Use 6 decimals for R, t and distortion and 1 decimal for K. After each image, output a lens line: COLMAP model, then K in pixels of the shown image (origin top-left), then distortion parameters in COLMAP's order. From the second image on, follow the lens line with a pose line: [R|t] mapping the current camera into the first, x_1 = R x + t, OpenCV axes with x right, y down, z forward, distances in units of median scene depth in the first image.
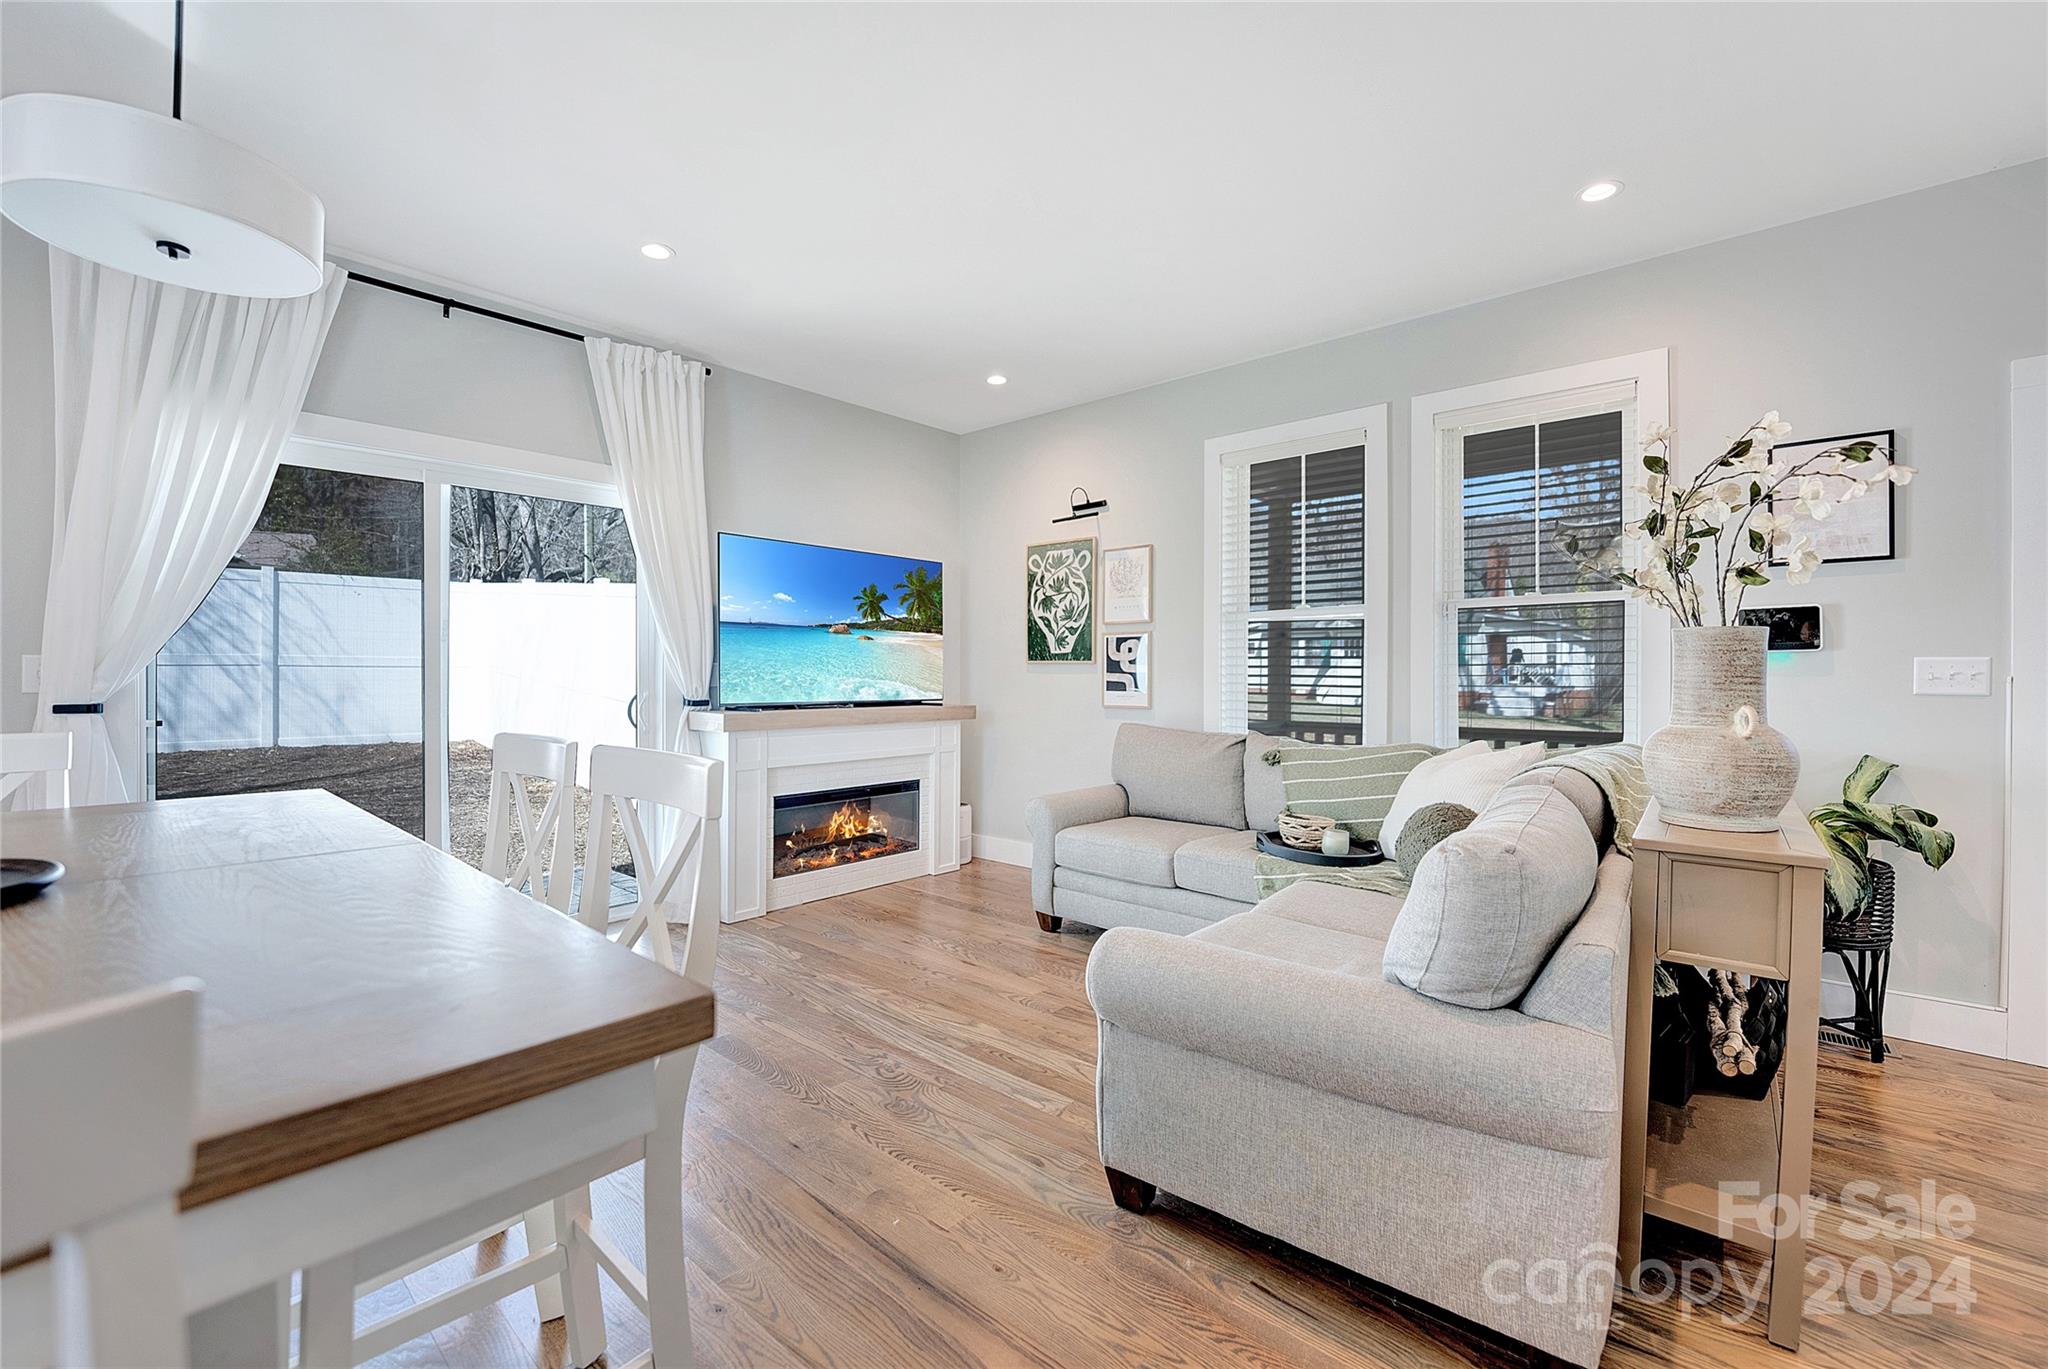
lens RADIAL K [[847.5, 0, 1029.3], [0, 847.5, 686.6], [0, 0, 1]] dist [-0.031330, 0.005629]
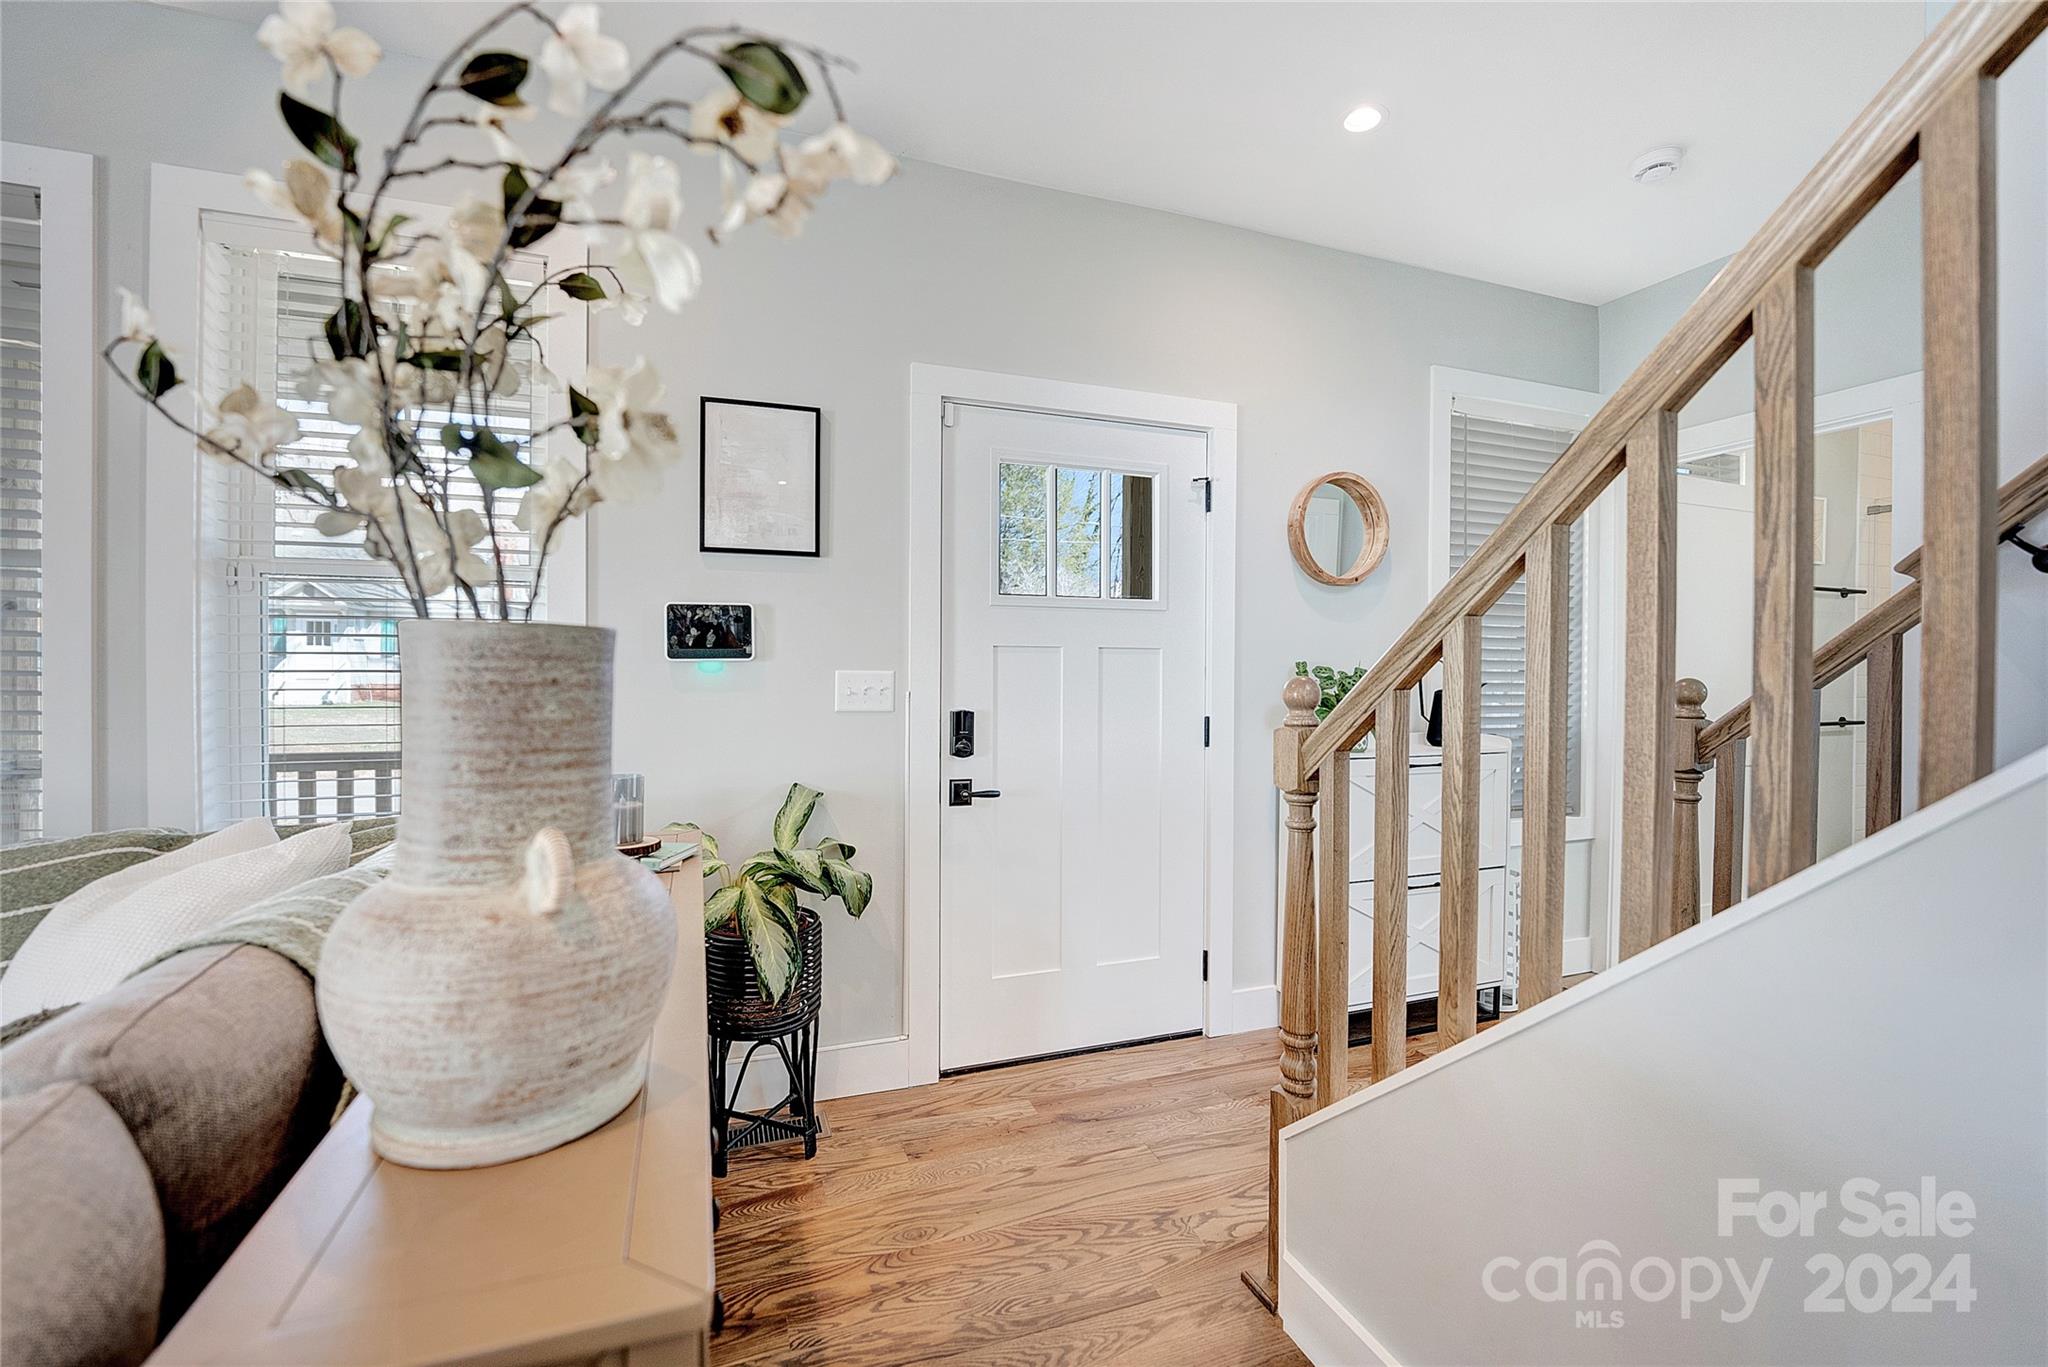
lens RADIAL K [[840.5, 0, 1026.9], [0, 840.5, 671.8], [0, 0, 1]] dist [-0.029143, 0.000916]
pose [[0.490127, 0.001839, 0.871649, 0.406762], [0.003642, 0.999985, -0.004158, -0.030587], [-0.871643, 0.005212, 0.490113, 0.395007]]
